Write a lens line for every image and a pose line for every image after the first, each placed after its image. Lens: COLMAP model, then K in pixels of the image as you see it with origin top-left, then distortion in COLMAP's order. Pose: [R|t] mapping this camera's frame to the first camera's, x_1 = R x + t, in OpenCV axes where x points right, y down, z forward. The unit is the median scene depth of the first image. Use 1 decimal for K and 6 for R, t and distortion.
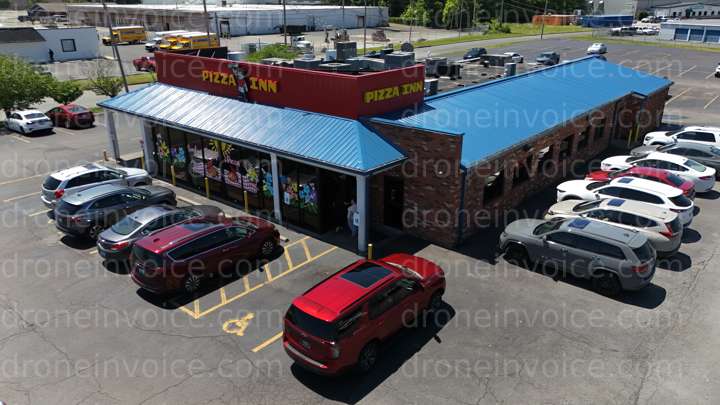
lens RADIAL K [[528.3, 0, 360.0], [0, 528.3, 202.5], [0, 0, 1]] dist [0.100995, -0.117315]
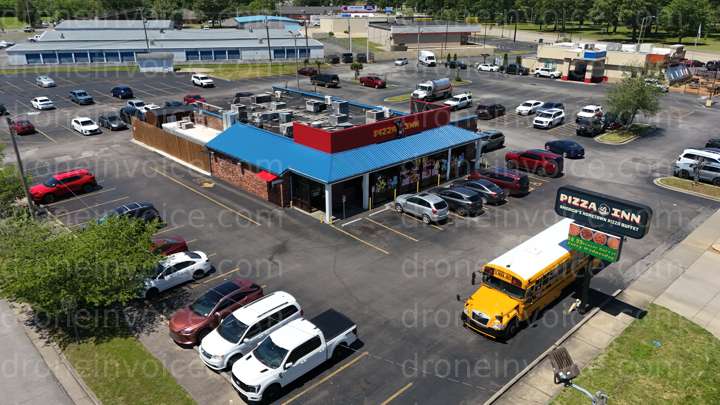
lens RADIAL K [[528.3, 0, 360.0], [0, 528.3, 202.5], [0, 0, 1]] dist [0.100995, -0.117315]
pose [[0.115798, -0.363543, 0.924353, -2.093791], [0.354988, 0.884297, 0.303318, -0.626922], [-0.927671, 0.293011, 0.231453, 0.822524]]
